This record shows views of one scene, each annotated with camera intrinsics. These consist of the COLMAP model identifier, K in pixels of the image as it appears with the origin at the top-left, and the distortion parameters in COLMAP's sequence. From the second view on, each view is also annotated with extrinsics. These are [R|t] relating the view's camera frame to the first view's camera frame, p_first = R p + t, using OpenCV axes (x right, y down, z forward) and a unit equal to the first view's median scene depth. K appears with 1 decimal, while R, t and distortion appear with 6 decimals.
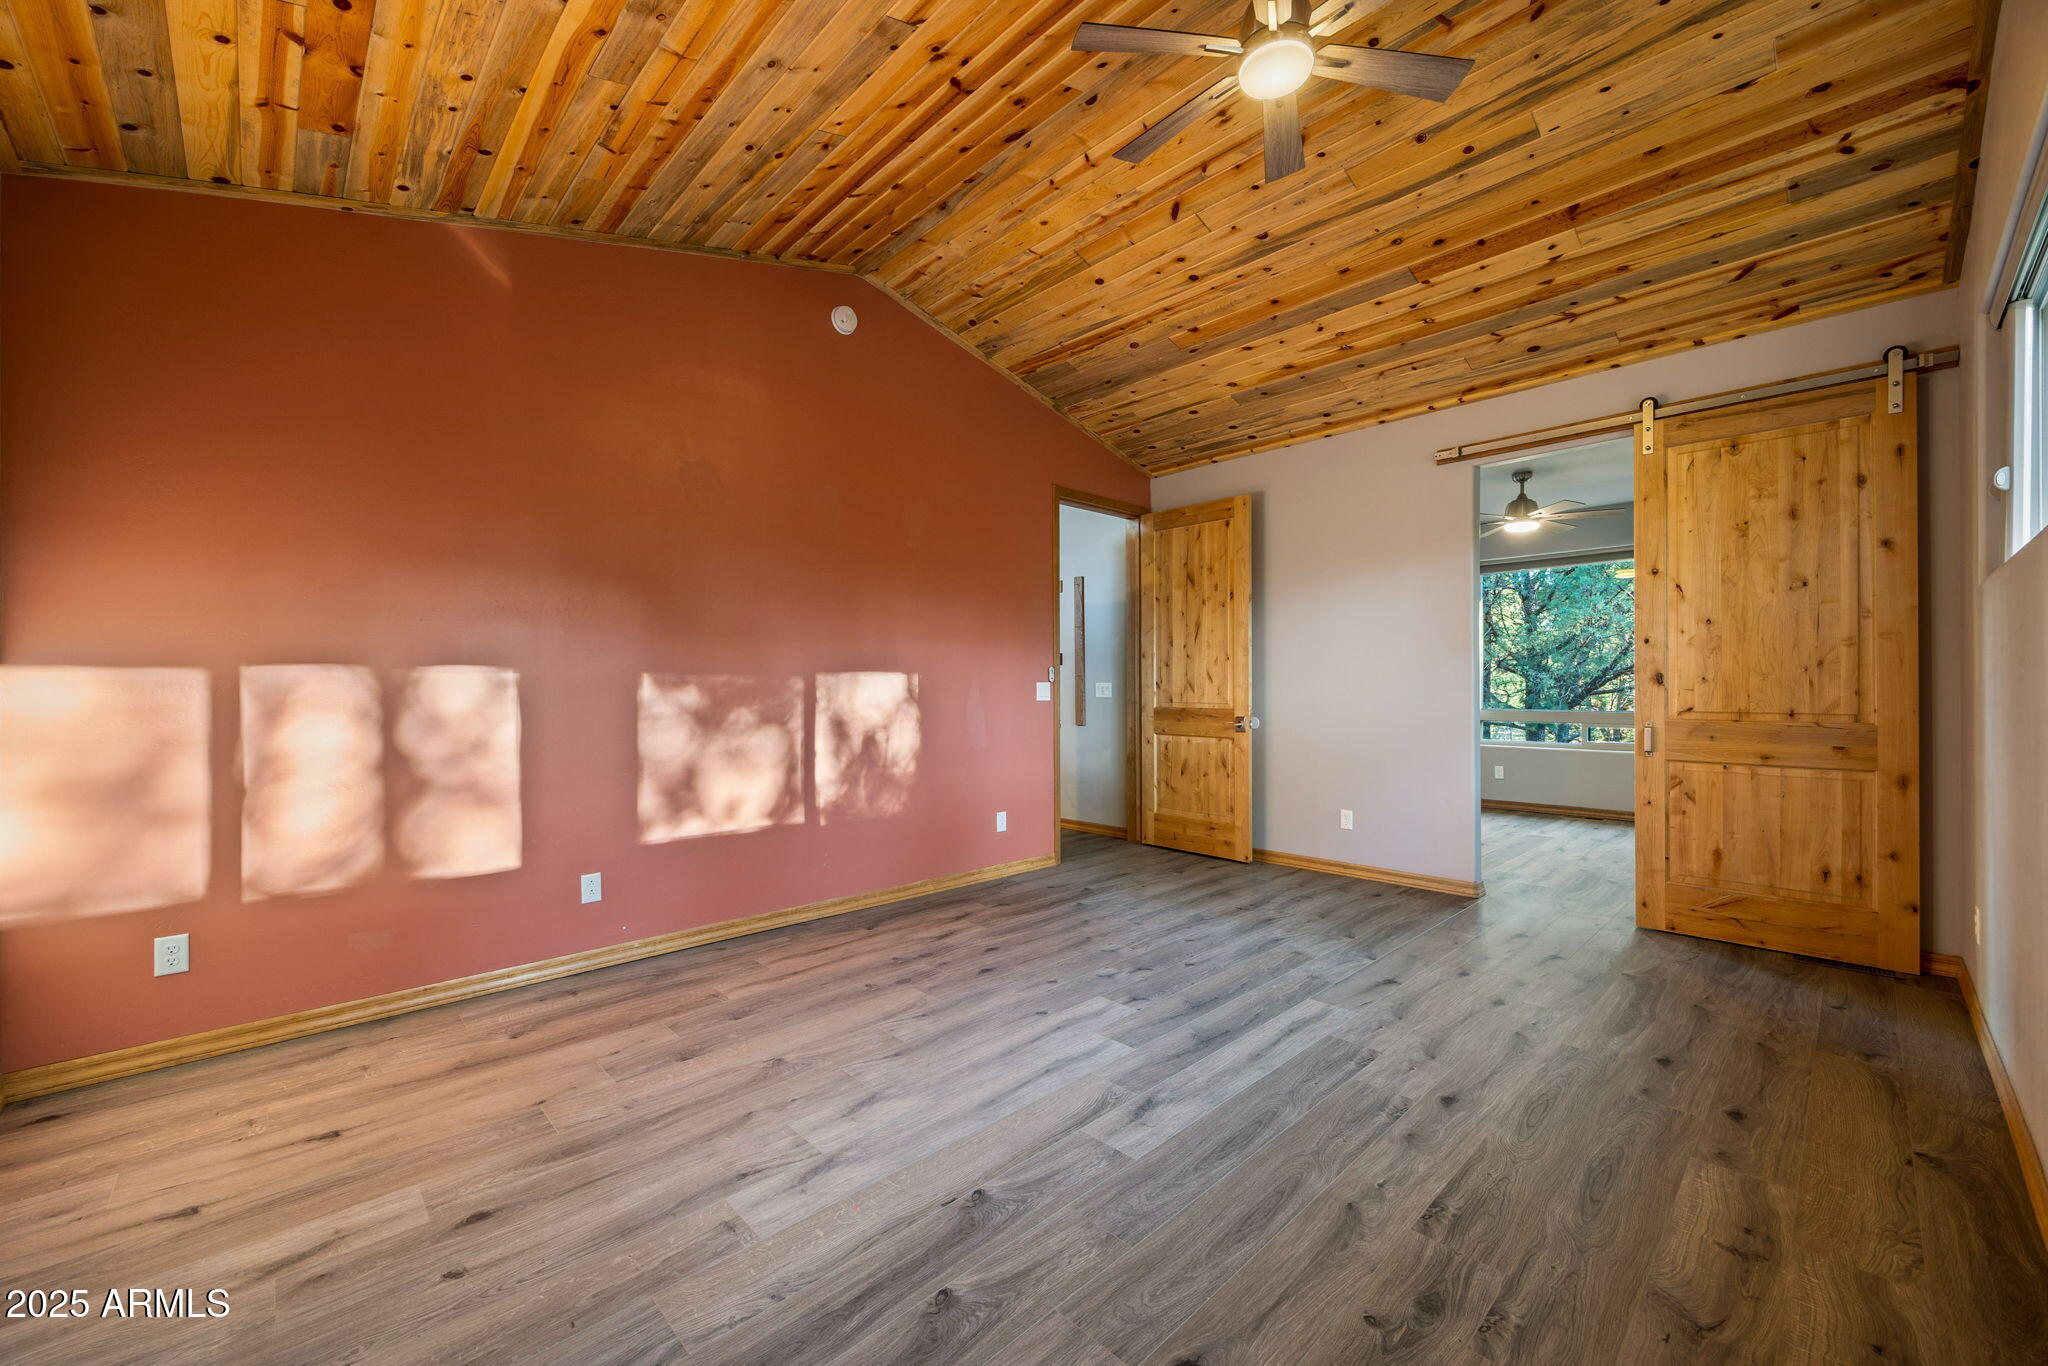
lens RADIAL K [[793.2, 0, 1021.5], [0, 793.2, 684.9], [0, 0, 1]] dist [0.001036, -0.000305]
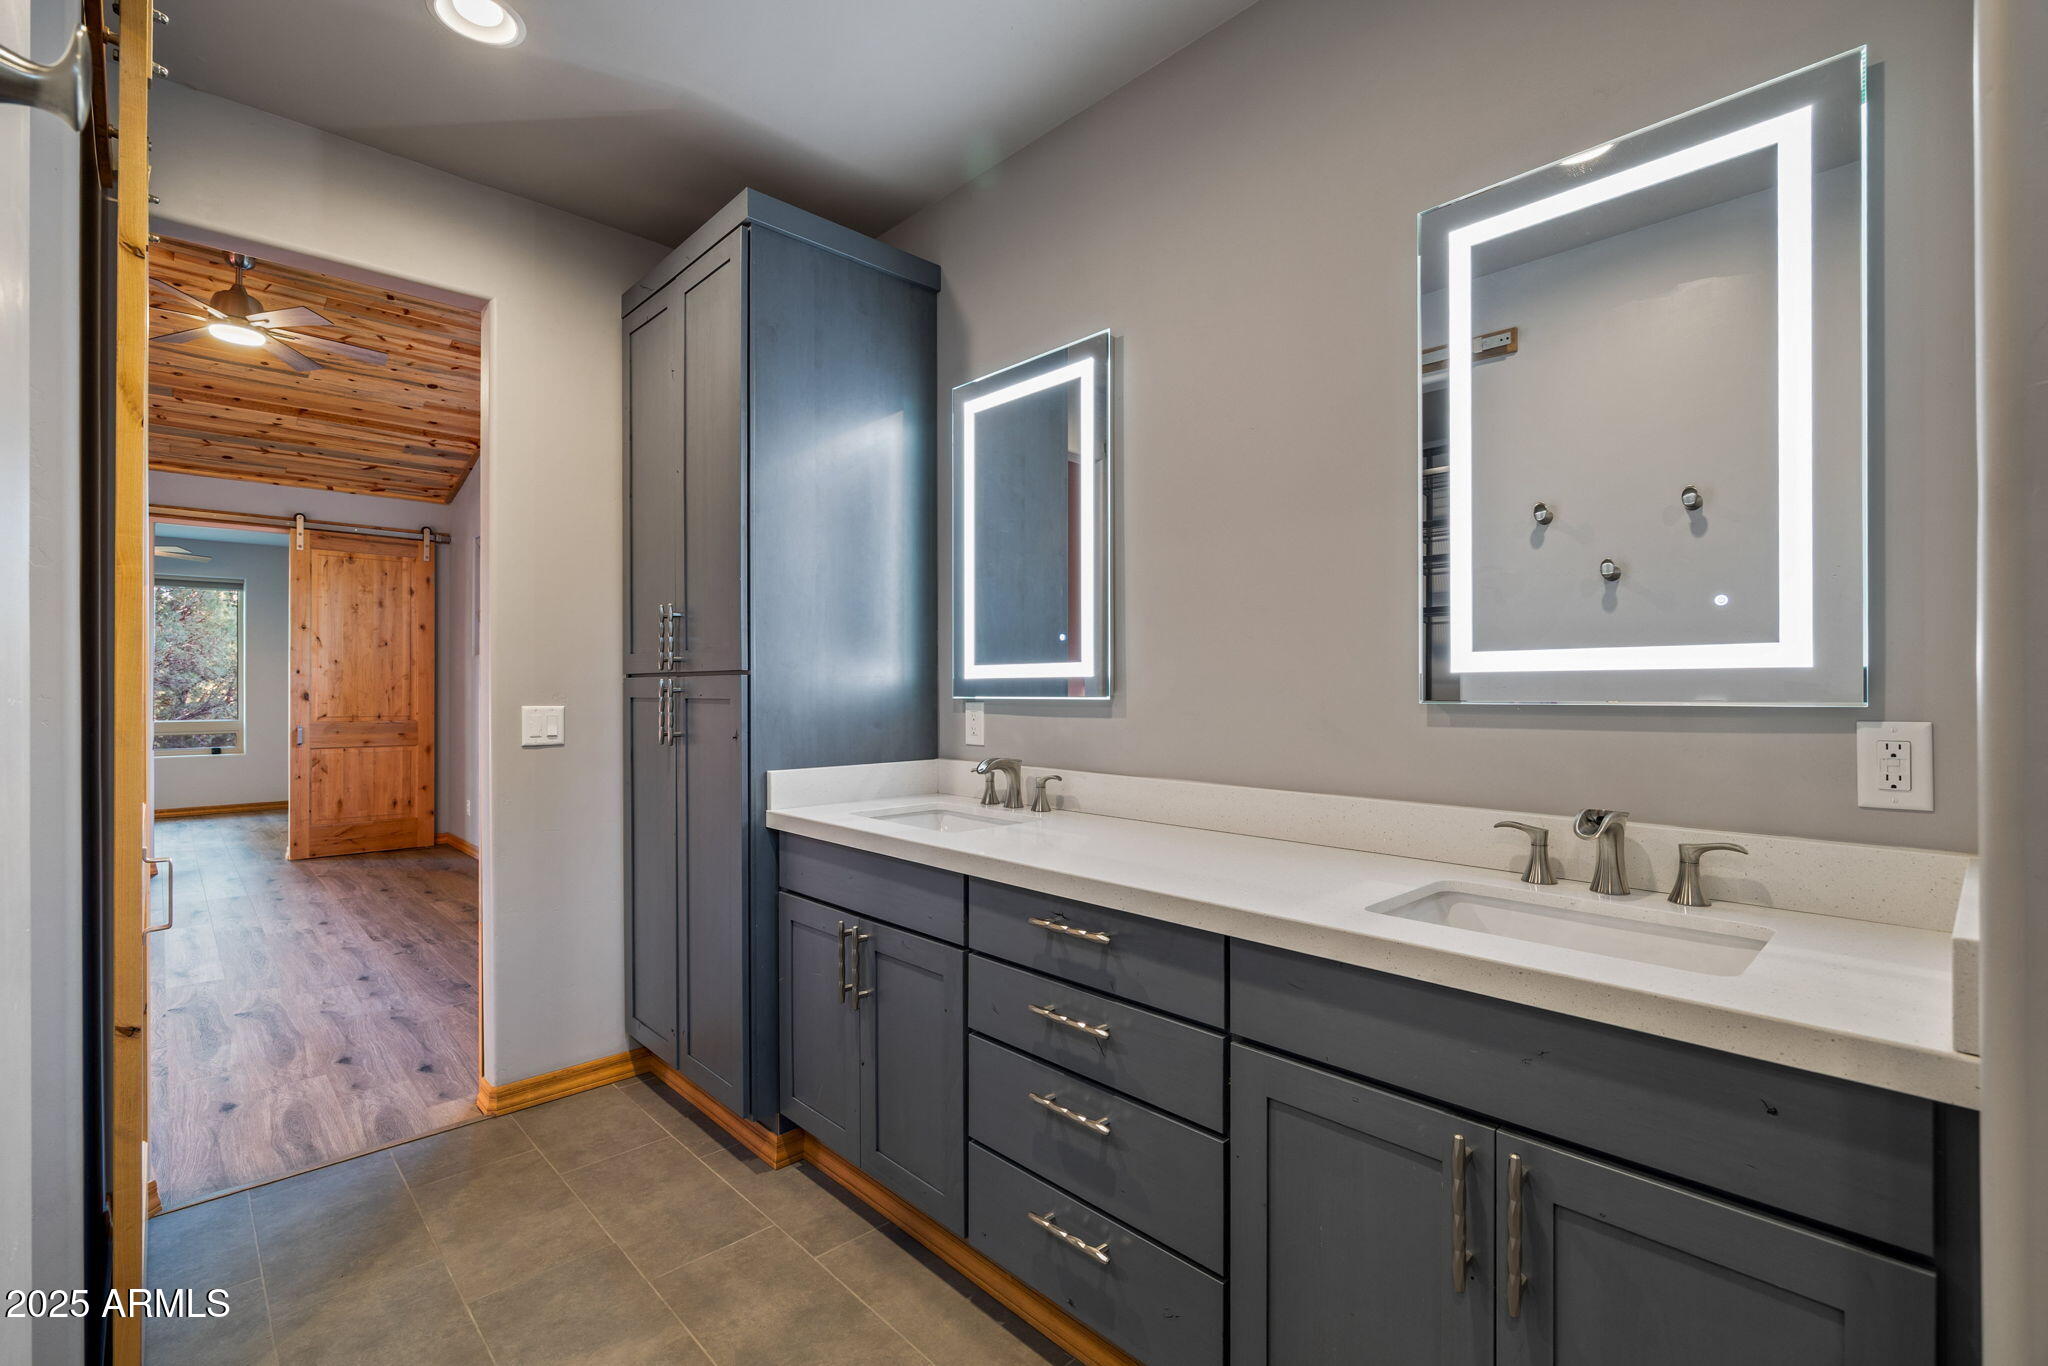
lens RADIAL K [[888.6, 0, 1013.5], [0, 888.6, 691.6], [0, 0, 1]] dist [0.001512, -0.000602]
pose [[-0.004392, 0.001995, 0.999988, -1.034622], [-0.003588, 0.999992, -0.002011, -0.020208], [-0.999984, -0.003596, -0.004385, -0.412989]]
